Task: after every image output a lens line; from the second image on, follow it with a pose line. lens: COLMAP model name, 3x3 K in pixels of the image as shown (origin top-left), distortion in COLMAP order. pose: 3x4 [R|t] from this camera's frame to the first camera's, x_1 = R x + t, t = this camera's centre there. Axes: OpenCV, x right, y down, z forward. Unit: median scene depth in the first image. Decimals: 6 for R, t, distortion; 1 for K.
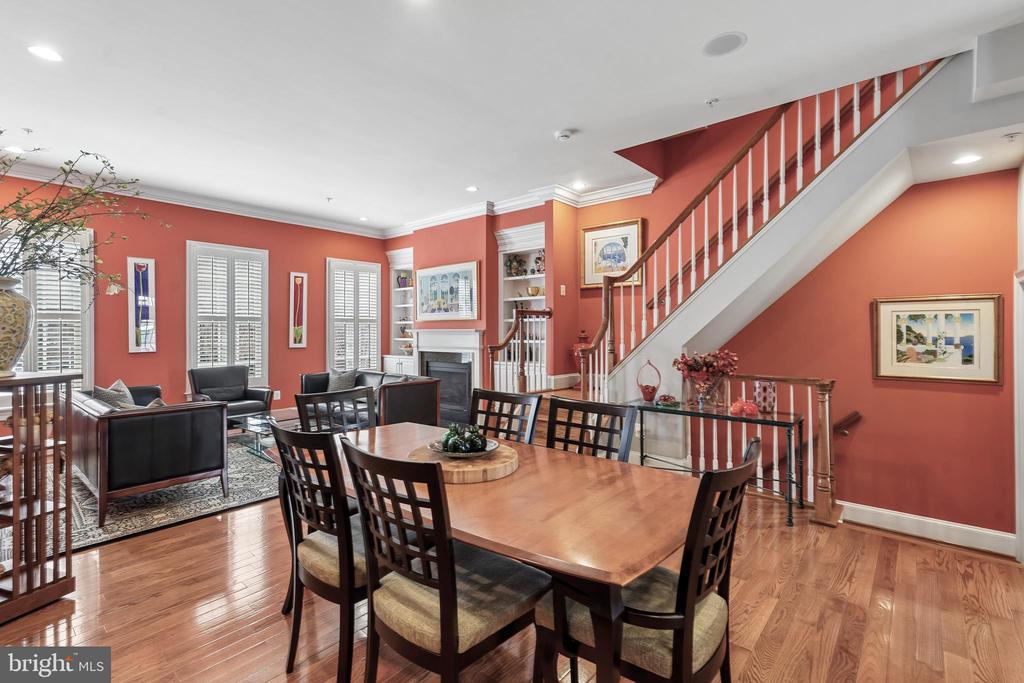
lens RADIAL K [[474.6, 0, 513.7], [0, 474.6, 330.5], [0, 0, 1]] dist [-0.000507, 0.000159]
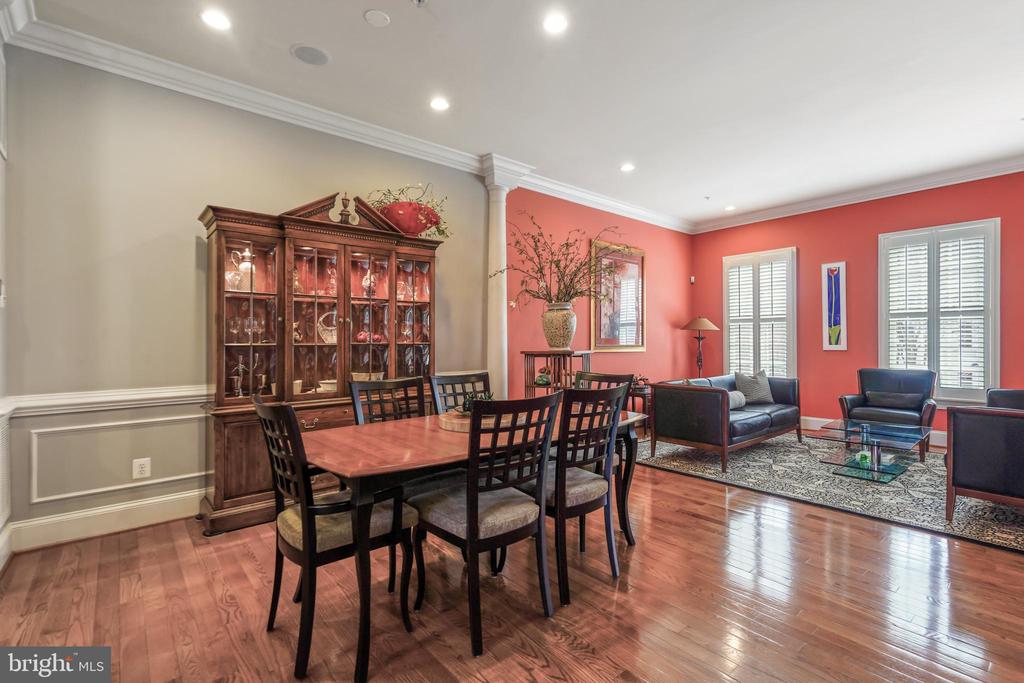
lens RADIAL K [[471.1, 0, 505.9], [0, 471.1, 339.1], [0, 0, 1]] dist [0.000684, 0.010602]
pose [[-0.176911, 0.001686, -0.984225, 0.320835], [0.001904, 0.999997, 0.001371, 0.014325], [0.984225, -0.001631, -0.176914, 0.363251]]
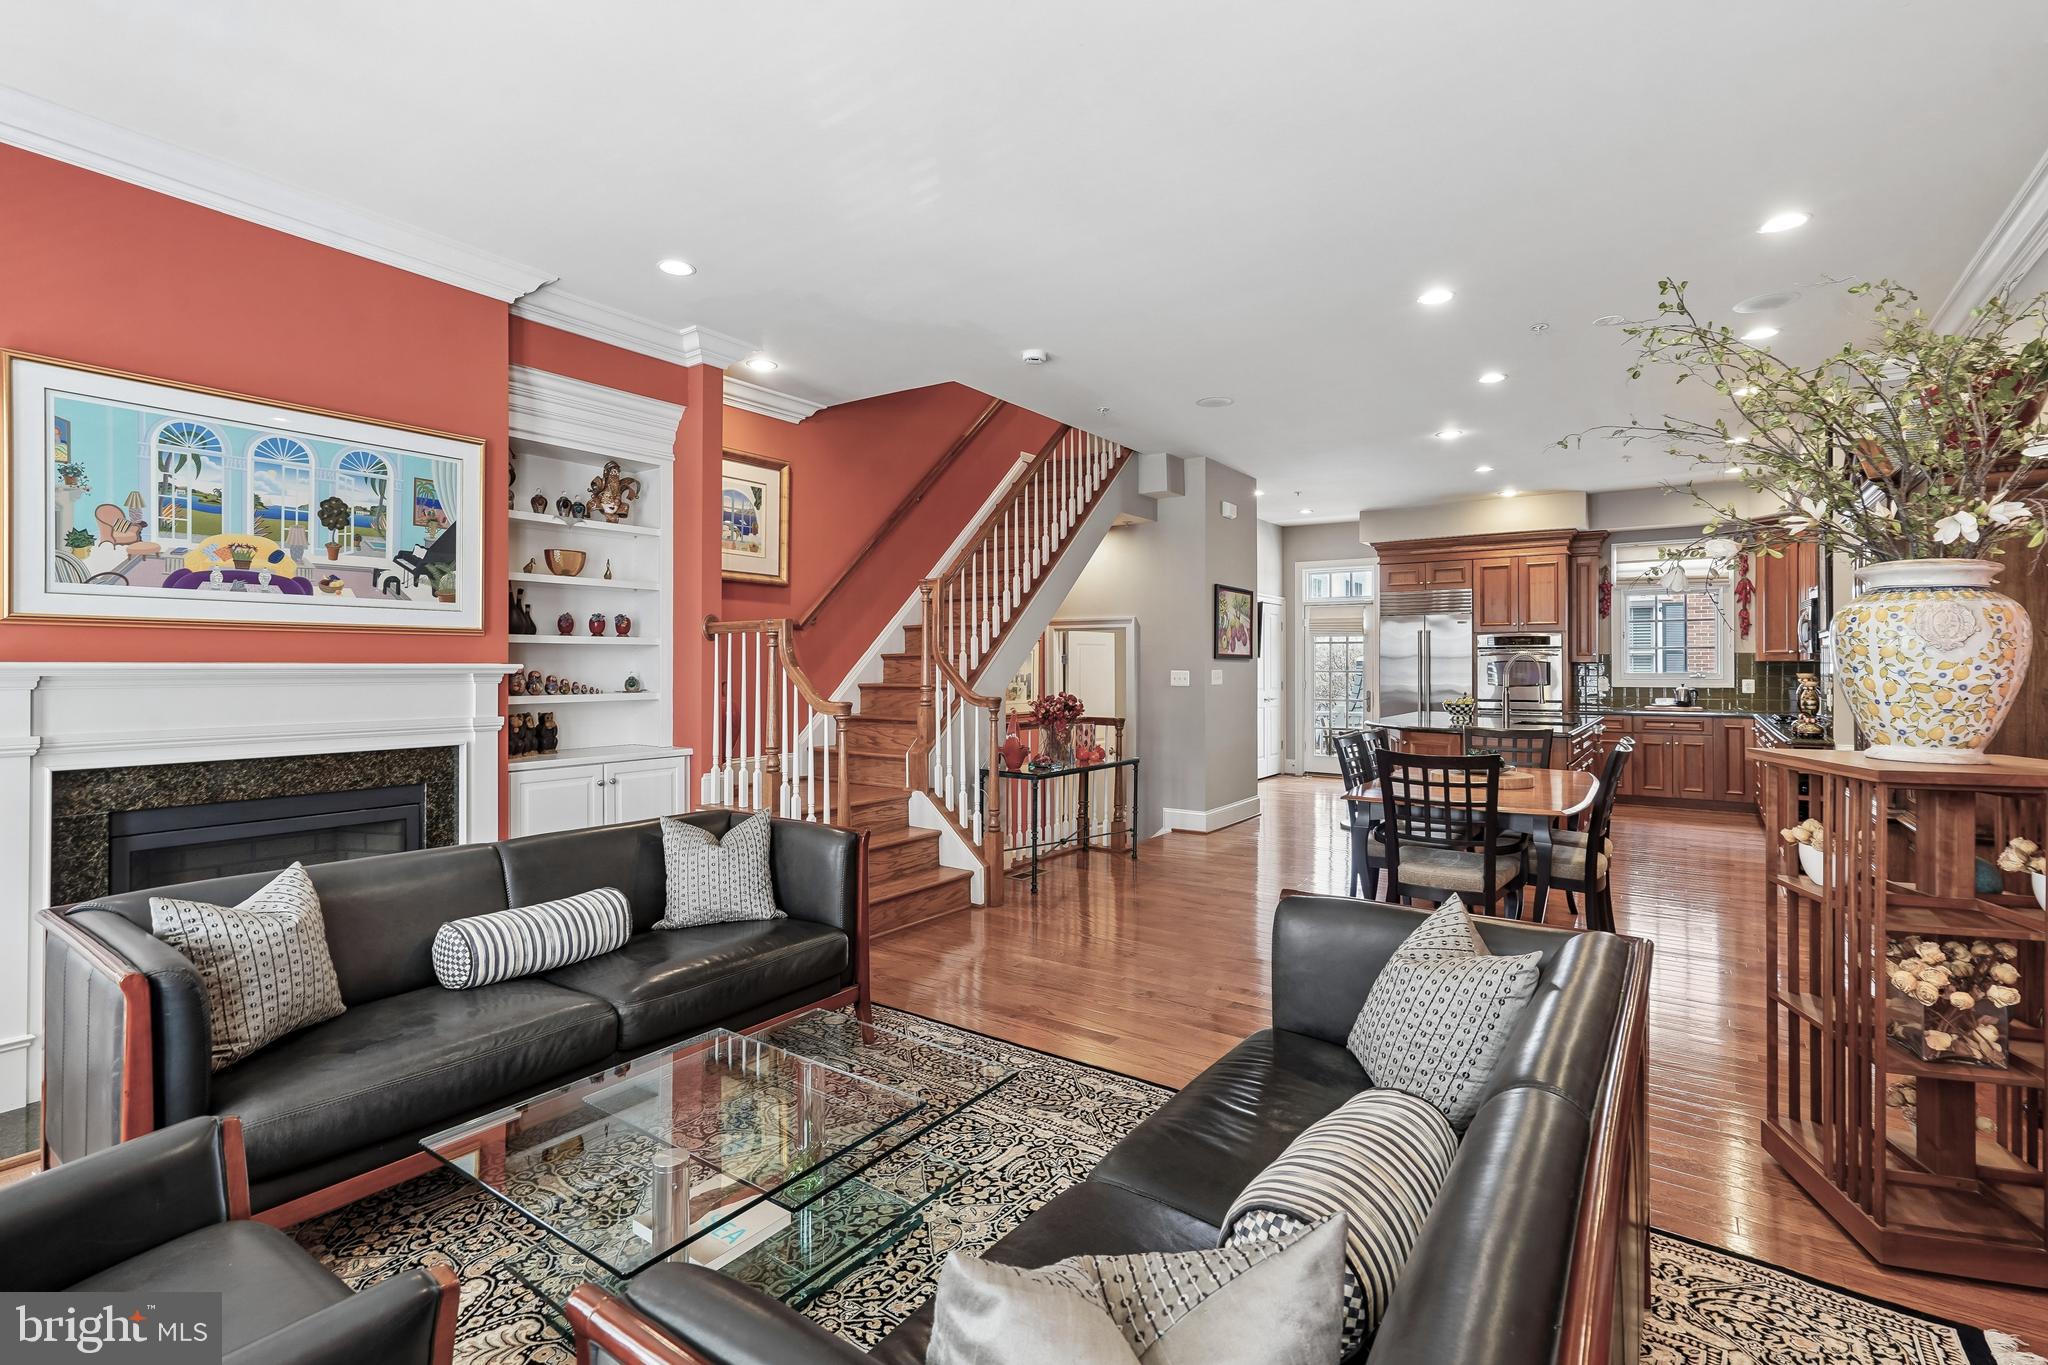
lens RADIAL K [[928.2, 0, 1012.9], [0, 928.2, 666.6], [0, 0, 1]] dist [0.001663, 0.000849]
pose [[-0.076364, 0.004309, 0.997071, -0.650326], [0.002392, 0.999989, -0.004138, 0.002283], [-0.997077, 0.002069, -0.076373, 0.656259]]
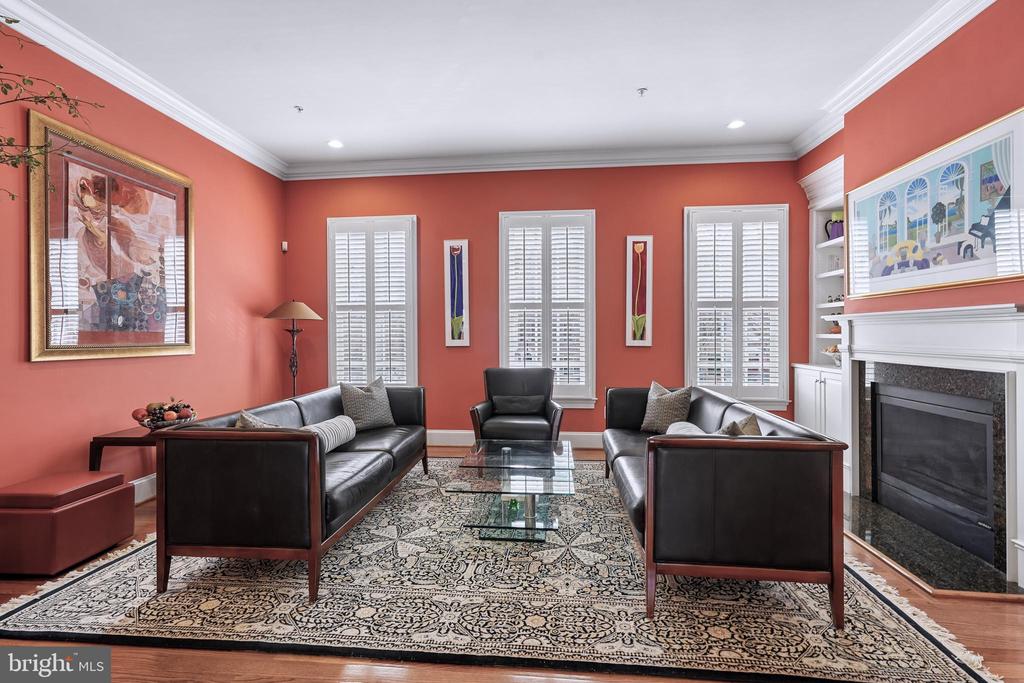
lens RADIAL K [[464.1, 0, 506.5], [0, 464.1, 333.5], [0, 0, 1]] dist [0.001663, 0.000849]
pose [[0.564571, 0.001498, -0.825383, -0.011437], [0.000908, 0.999997, 0.002436, 0.016138], [0.825384, -0.002125, 0.564567, 0.466569]]
